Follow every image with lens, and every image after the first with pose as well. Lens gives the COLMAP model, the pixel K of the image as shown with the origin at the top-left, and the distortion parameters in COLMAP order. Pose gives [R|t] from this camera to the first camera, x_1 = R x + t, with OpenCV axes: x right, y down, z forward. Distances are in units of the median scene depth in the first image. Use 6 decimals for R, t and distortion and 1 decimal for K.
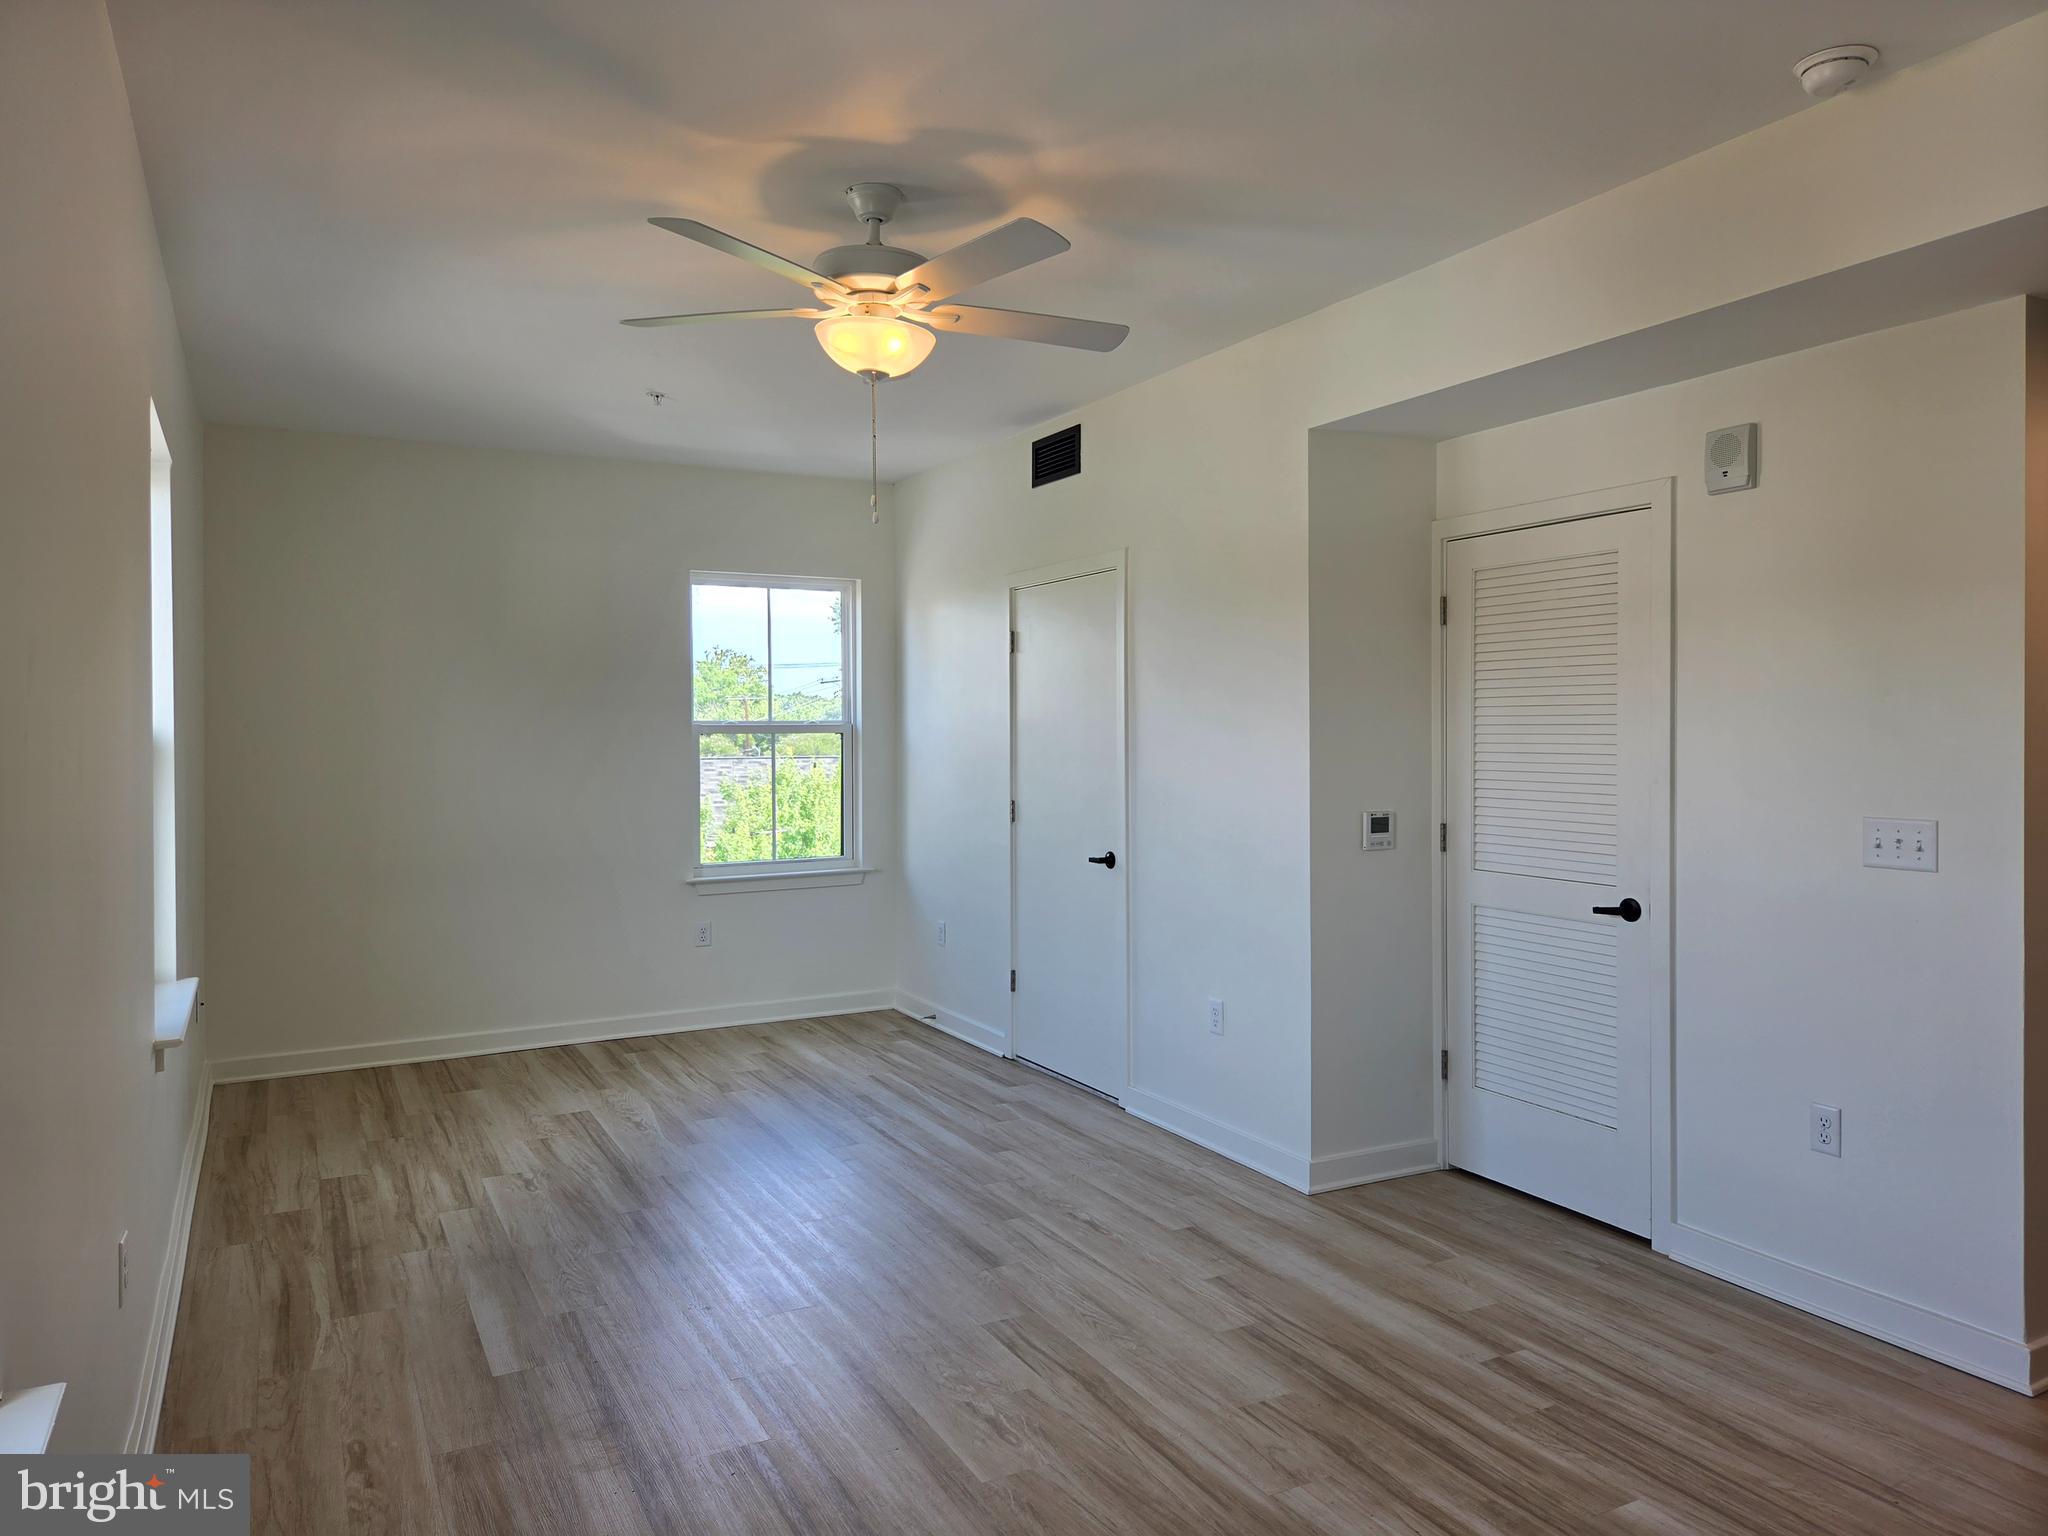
lens RADIAL K [[1373.0, 0, 1026.0], [0, 1373.0, 743.7], [0, 0, 1]] dist [0.059579, -0.046972]
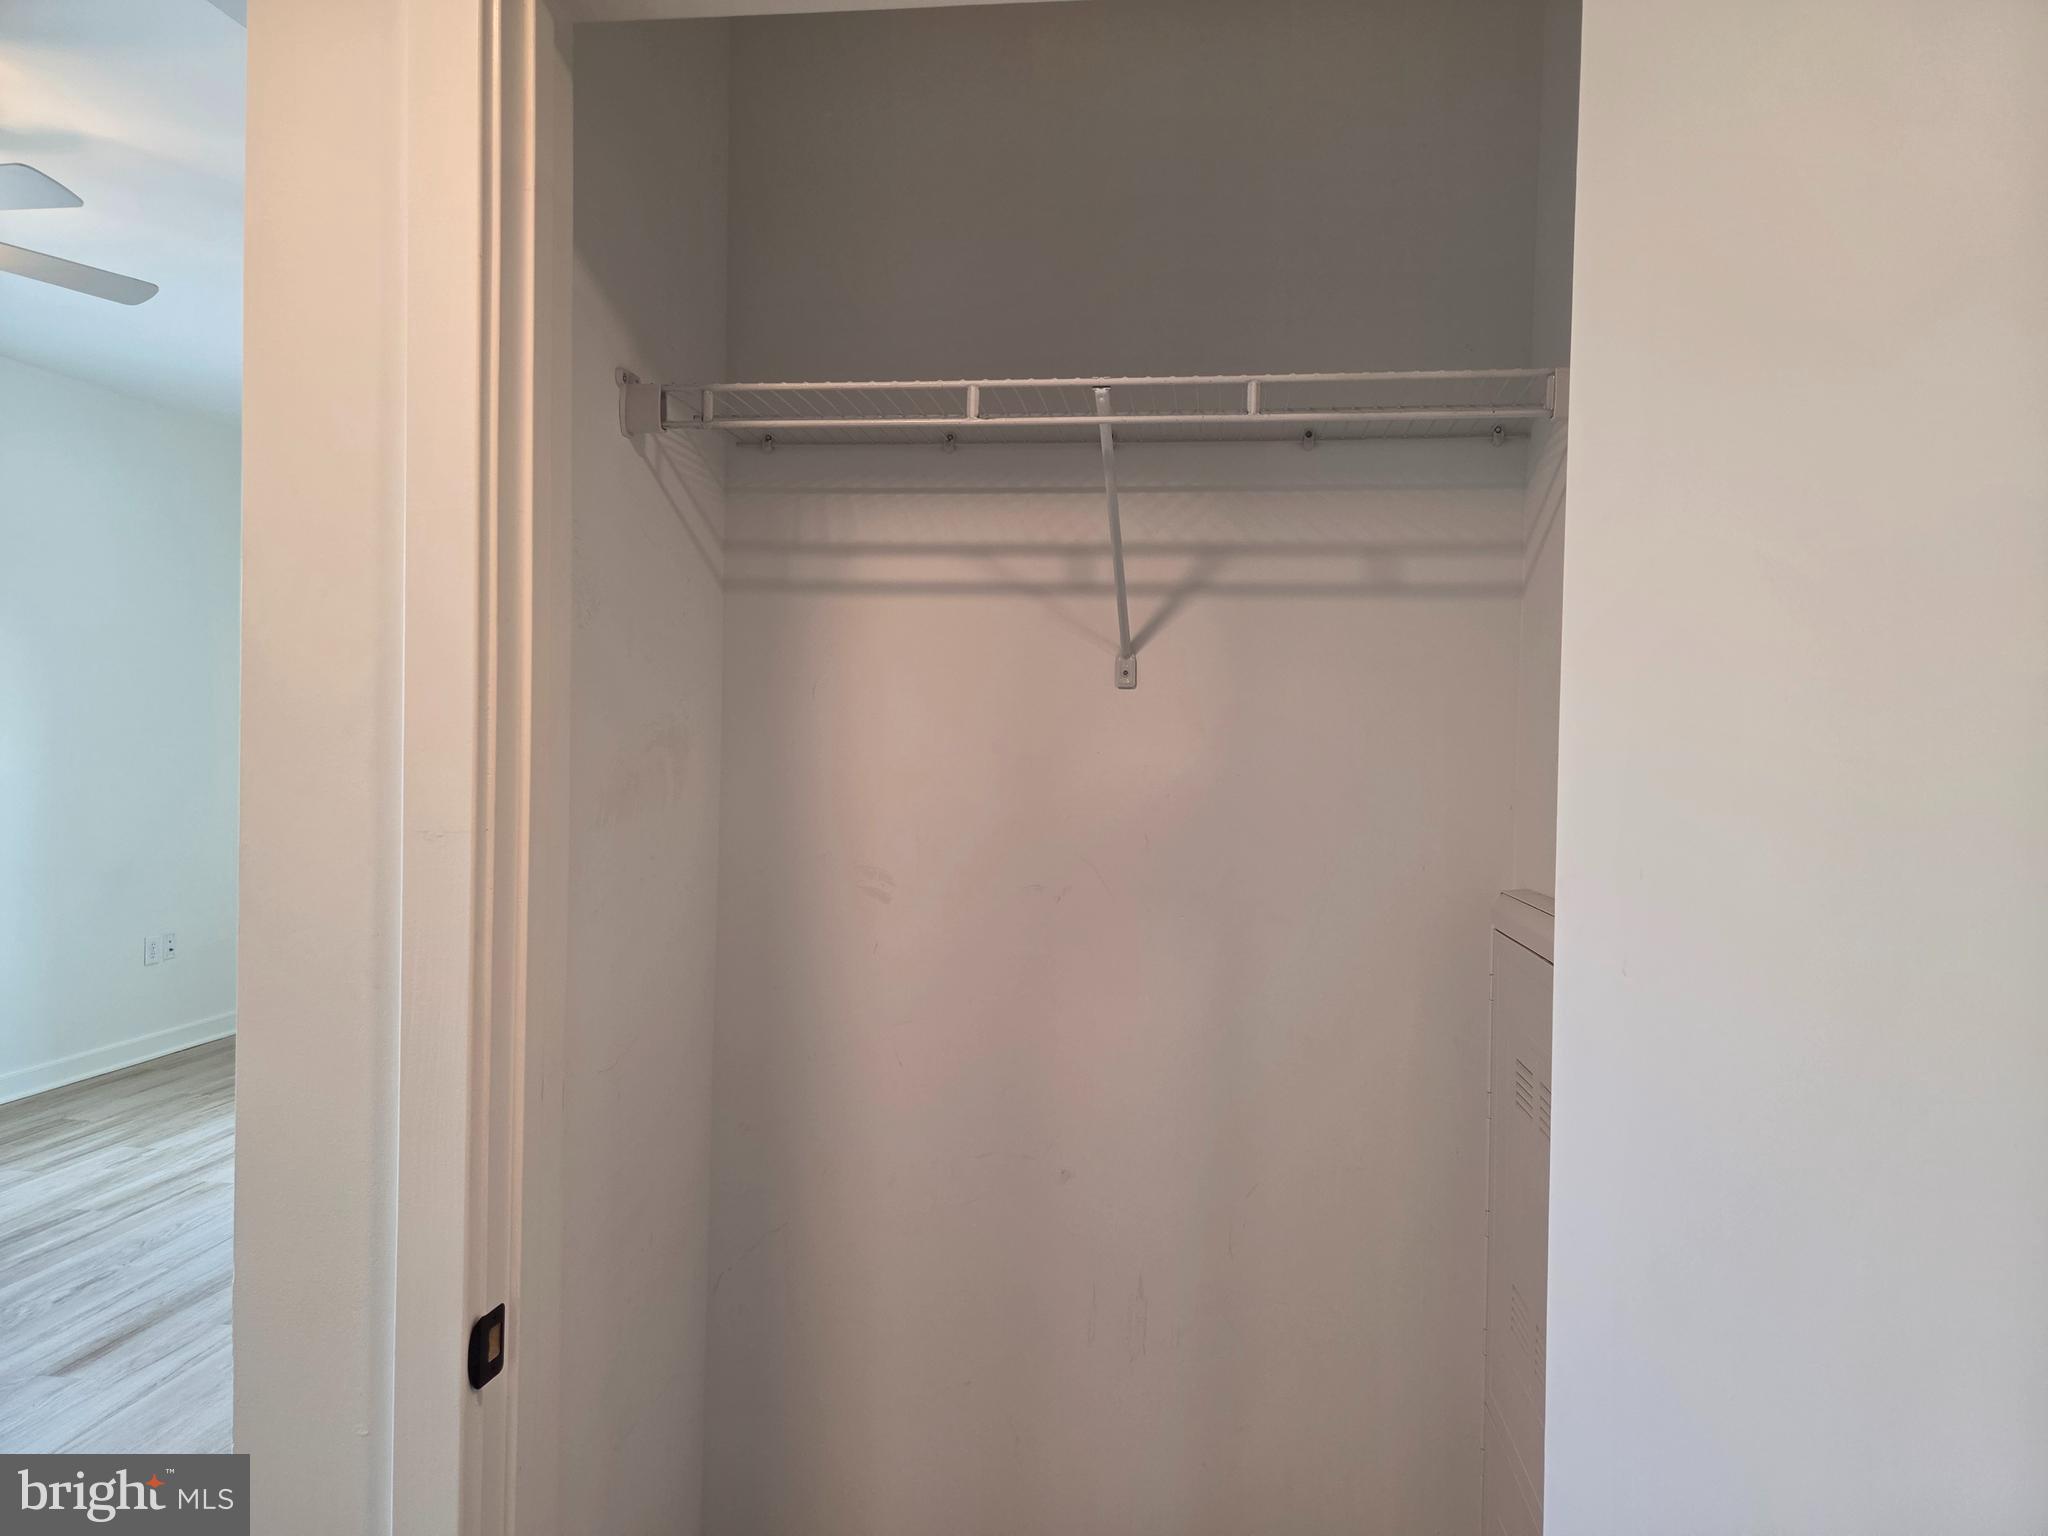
lens RADIAL K [[1373.0, 0, 1031.8], [0, 1373.0, 767.8], [0, 0, 1]] dist [0.059579, -0.046972]
pose [[0.810785, 0.036204, -0.584224, 1.011005], [-0.030706, 0.999342, 0.019315, -0.011554], [0.584539, 0.002279, 0.811363, 0.745811]]
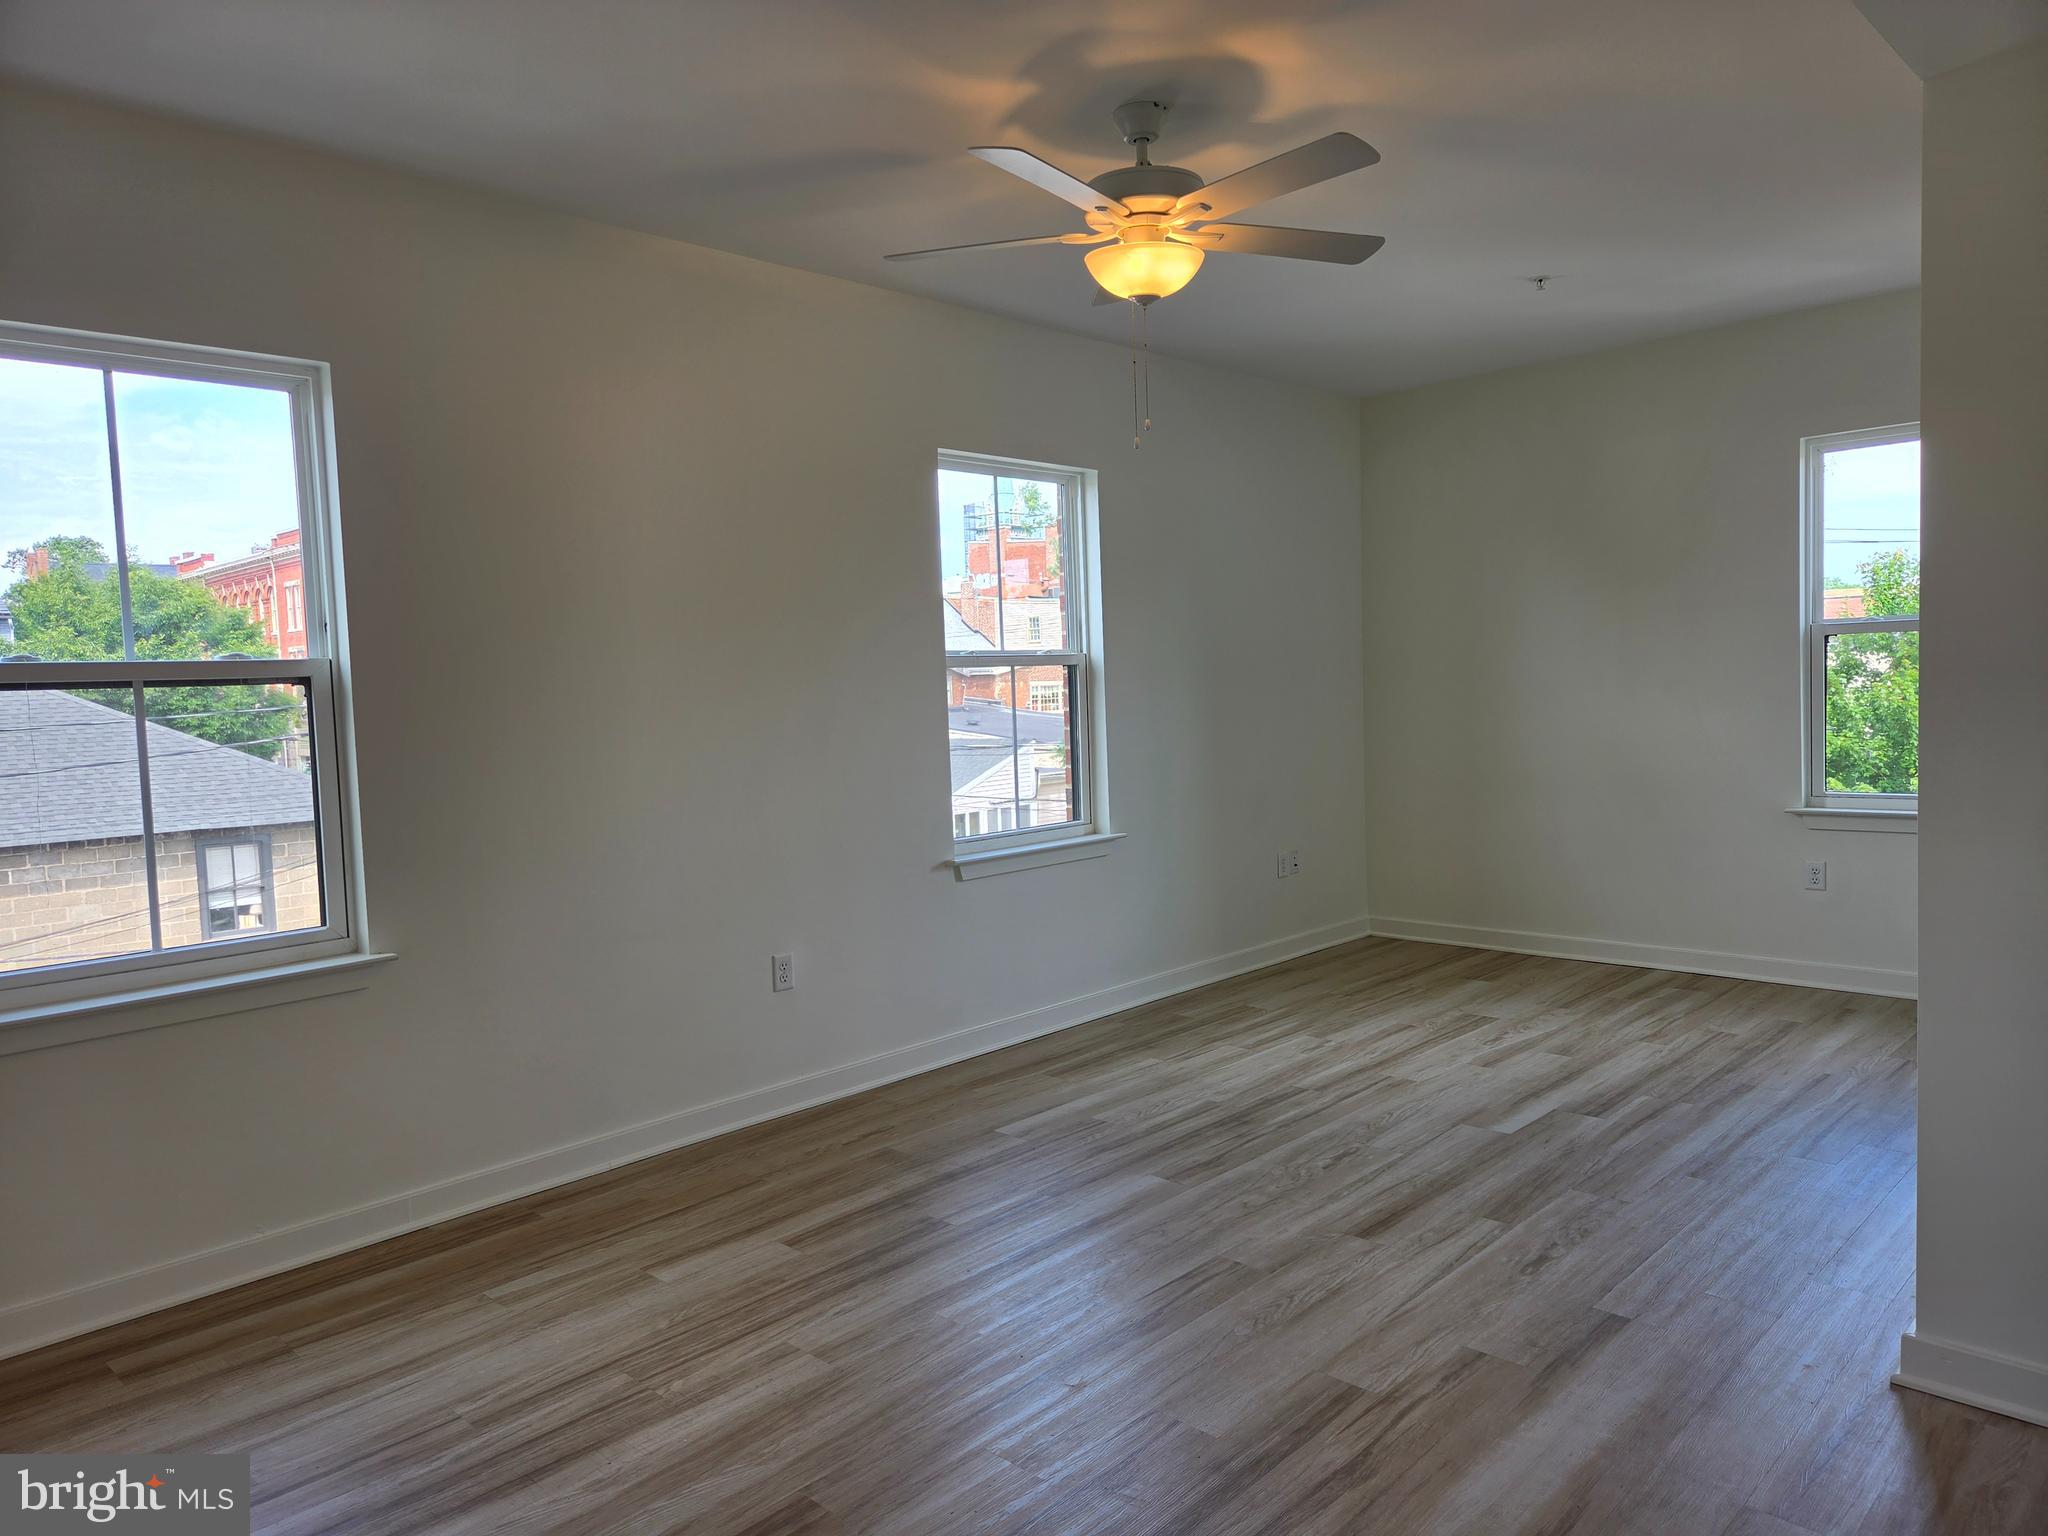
lens RADIAL K [[1373.0, 0, 1040.4], [0, 1373.0, 757.0], [0, 0, 1]] dist [0.059579, -0.046972]
pose [[0.308503, 0.048074, -0.950008, 0.844970], [0.027506, 0.997854, 0.059428, 0.006958], [0.950826, -0.044465, 0.306518, 0.600686]]
